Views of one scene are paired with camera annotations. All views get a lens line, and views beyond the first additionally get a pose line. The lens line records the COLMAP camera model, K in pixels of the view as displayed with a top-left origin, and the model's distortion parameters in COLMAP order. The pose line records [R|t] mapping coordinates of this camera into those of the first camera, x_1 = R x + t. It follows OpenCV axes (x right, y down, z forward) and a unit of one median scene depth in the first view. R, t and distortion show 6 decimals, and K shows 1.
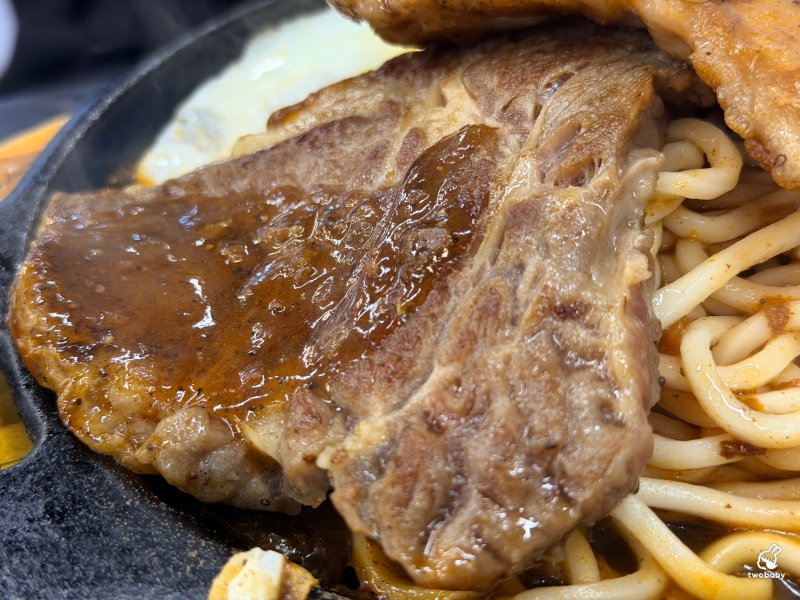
lens RADIAL K [[1171.7, 0, 400.0], [0, 1171.7, 300.0], [0, 0, 1]] dist [0.122776, -0.102057]
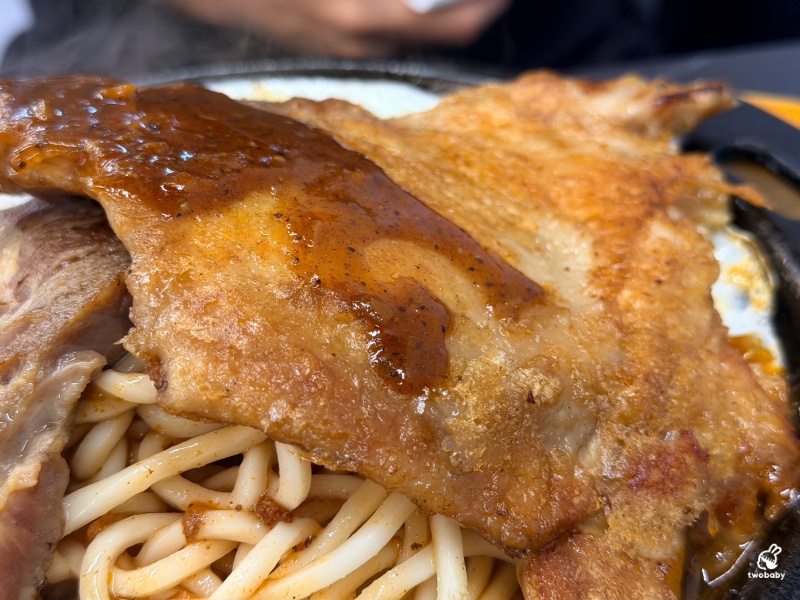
lens RADIAL K [[1171.7, 0, 400.0], [0, 1171.7, 300.0], [0, 0, 1]] dist [0.122776, -0.102057]
pose [[0.991975, 0.092720, -0.085957, 0.580037], [-0.093430, 0.995617, -0.004266, -0.198158], [0.085185, 0.012262, 0.996290, -0.017326]]
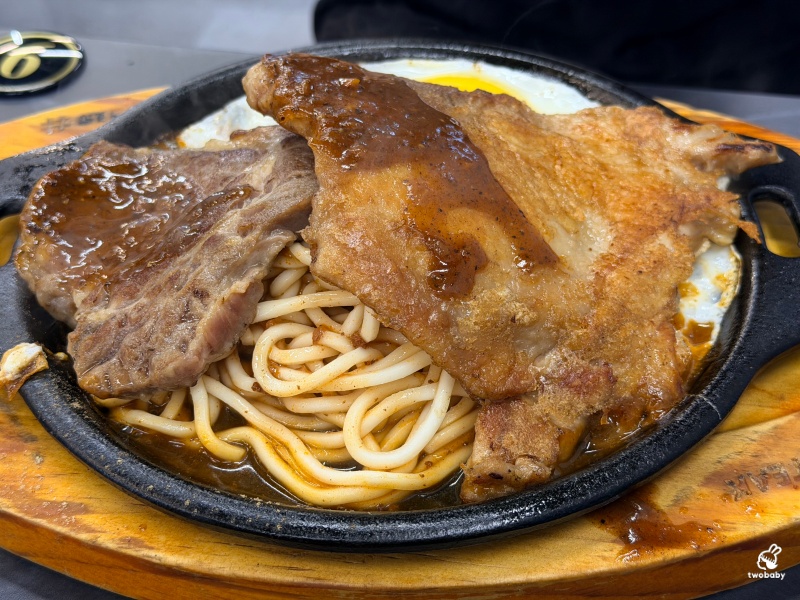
lens RADIAL K [[1171.7, 0, 400.0], [0, 1171.7, 300.0], [0, 0, 1]] dist [0.122776, -0.102057]
pose [[0.879637, 0.355449, -0.316062, 1.033670], [-0.319547, 0.933818, 0.160853, -0.395273], [0.352320, -0.040495, 0.935003, -0.741467]]
